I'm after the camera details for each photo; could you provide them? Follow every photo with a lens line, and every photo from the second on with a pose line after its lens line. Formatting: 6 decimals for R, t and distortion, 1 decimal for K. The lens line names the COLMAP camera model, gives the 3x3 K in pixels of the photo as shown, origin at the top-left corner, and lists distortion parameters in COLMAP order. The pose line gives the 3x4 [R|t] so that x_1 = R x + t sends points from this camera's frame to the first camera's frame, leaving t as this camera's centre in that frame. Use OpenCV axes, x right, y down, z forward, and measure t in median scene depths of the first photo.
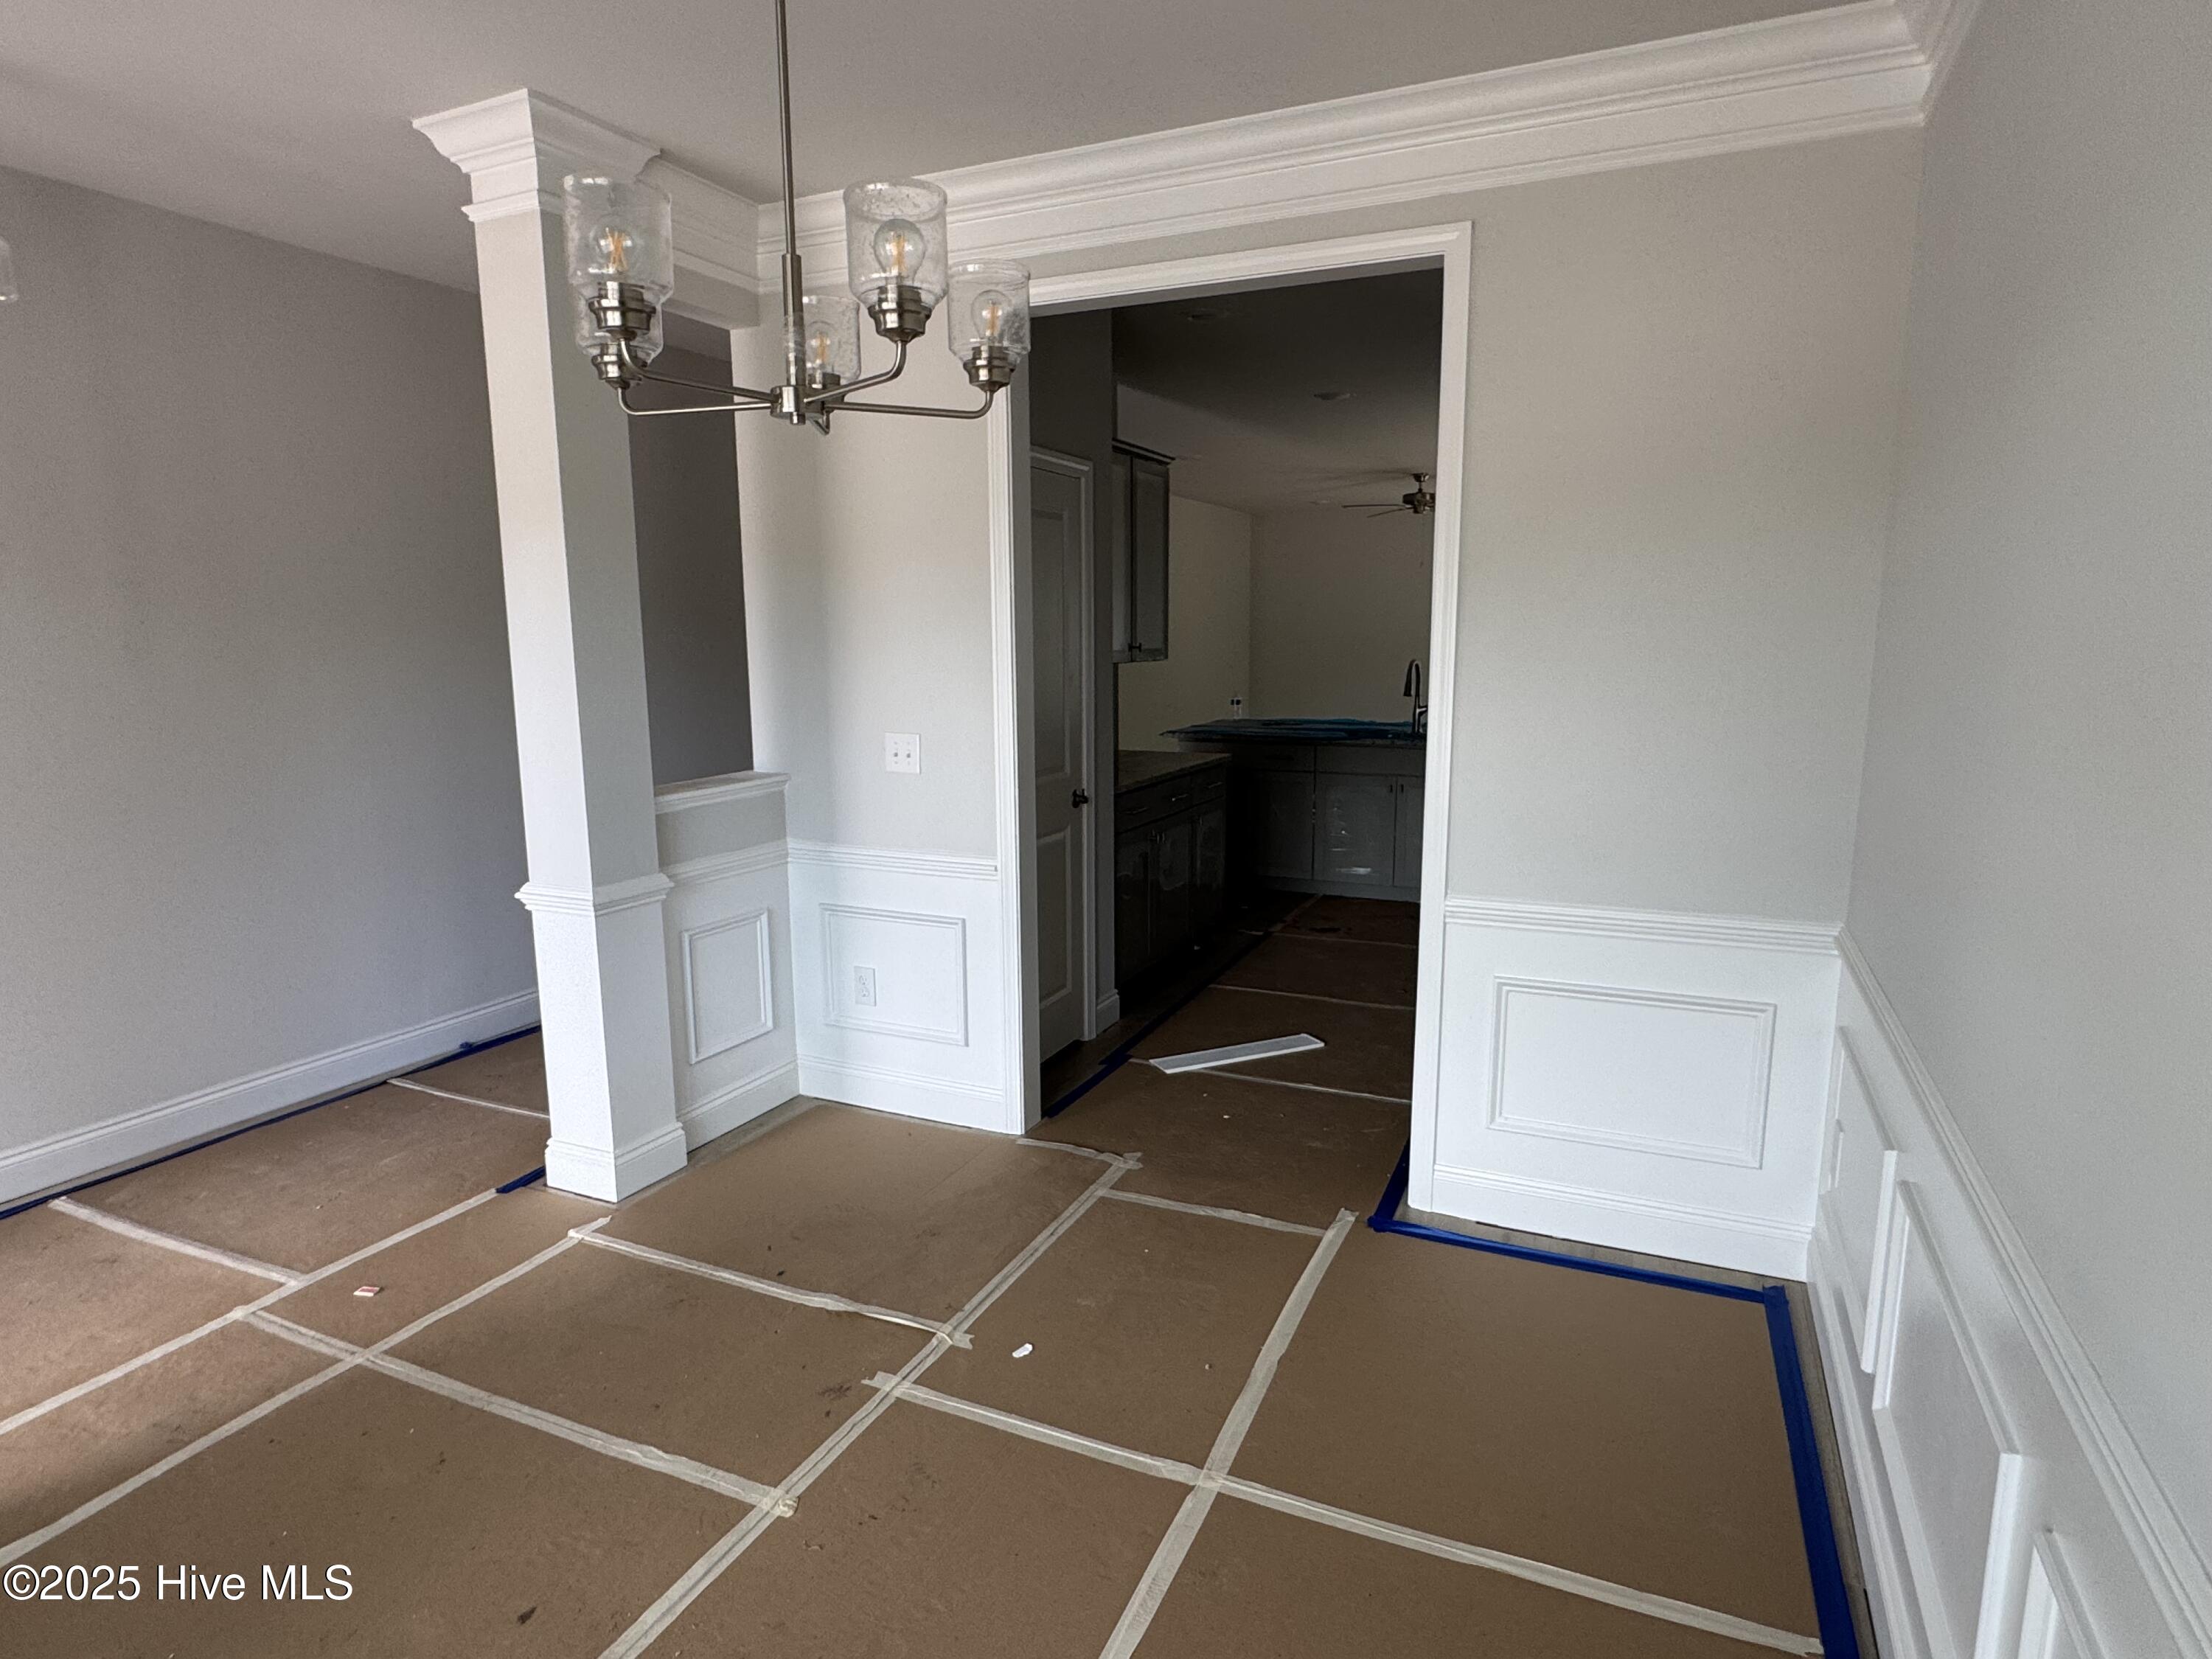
lens RADIAL K [[1236.6, 0, 1106.0], [0, 1236.6, 829.5], [0, 0, 1]] dist [-0.015509, -0.000050]
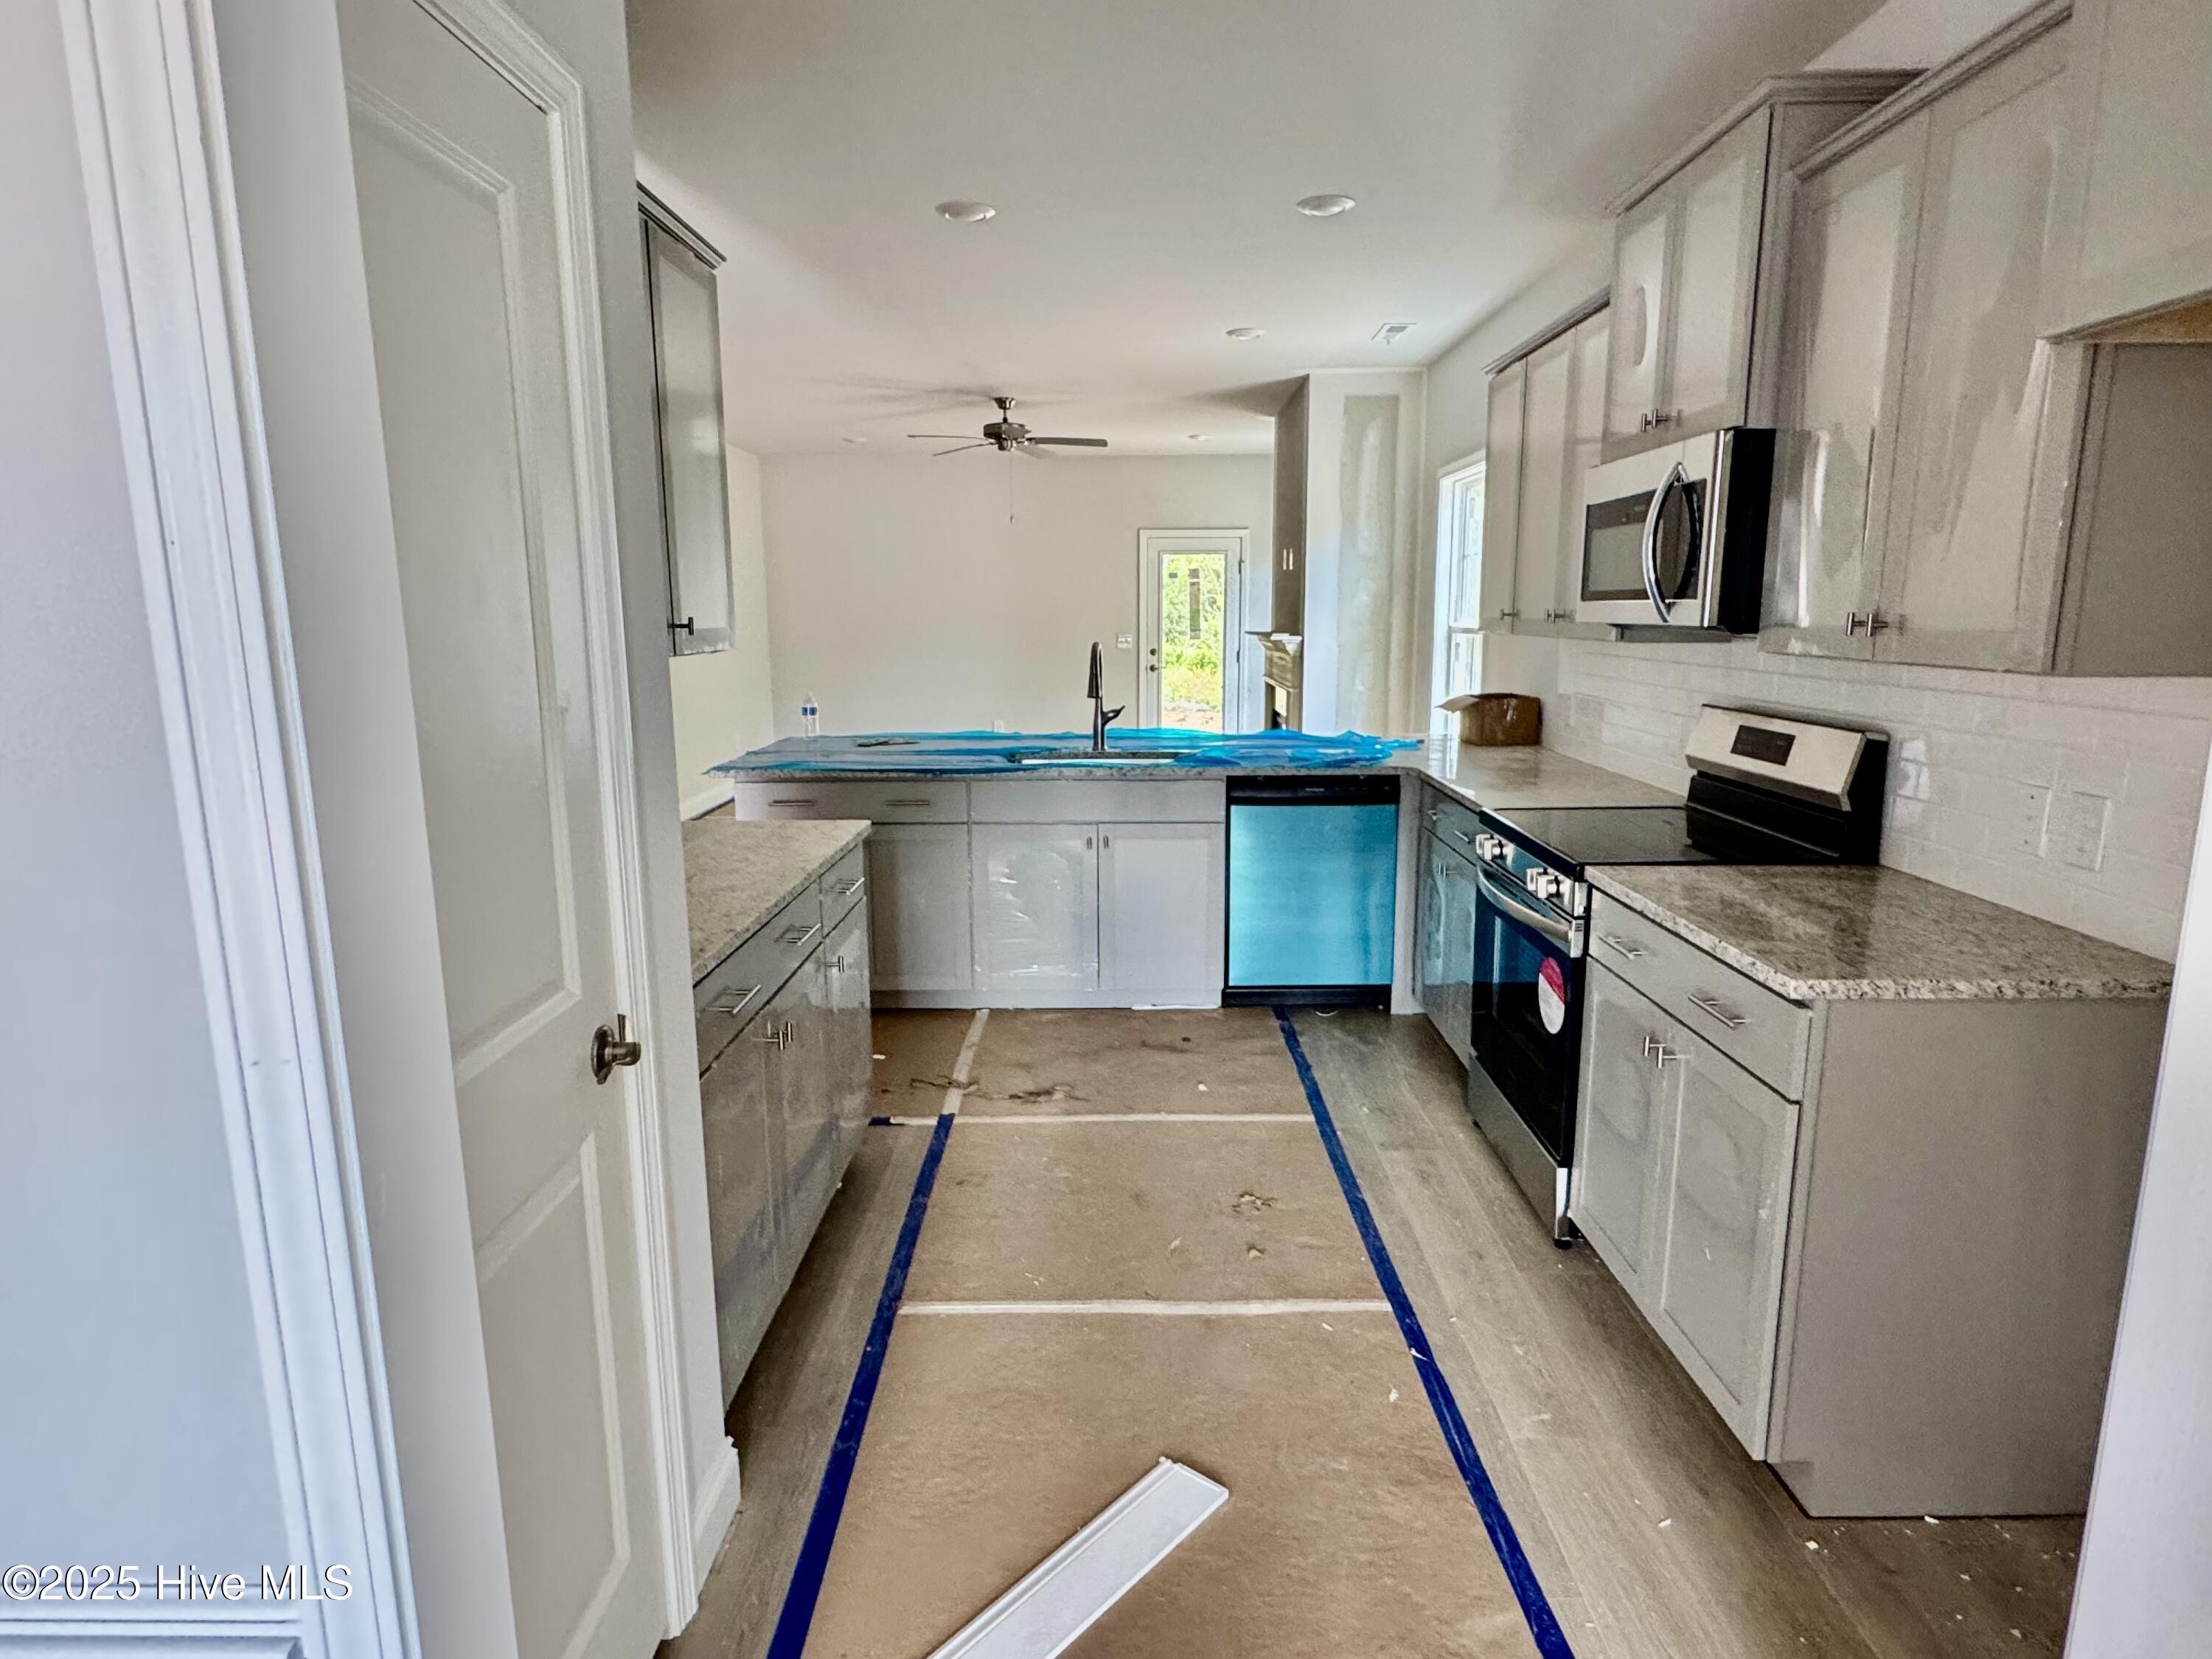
lens RADIAL K [[1236.6, 0, 1106.0], [0, 1236.6, 829.5], [0, 0, 1]] dist [-0.015509, -0.000050]
pose [[0.914604, -0.074652, 0.397399, -0.019614], [0.068799, 0.997209, 0.028987, -0.063005], [-0.398454, 0.000829, 0.917188, 0.438015]]
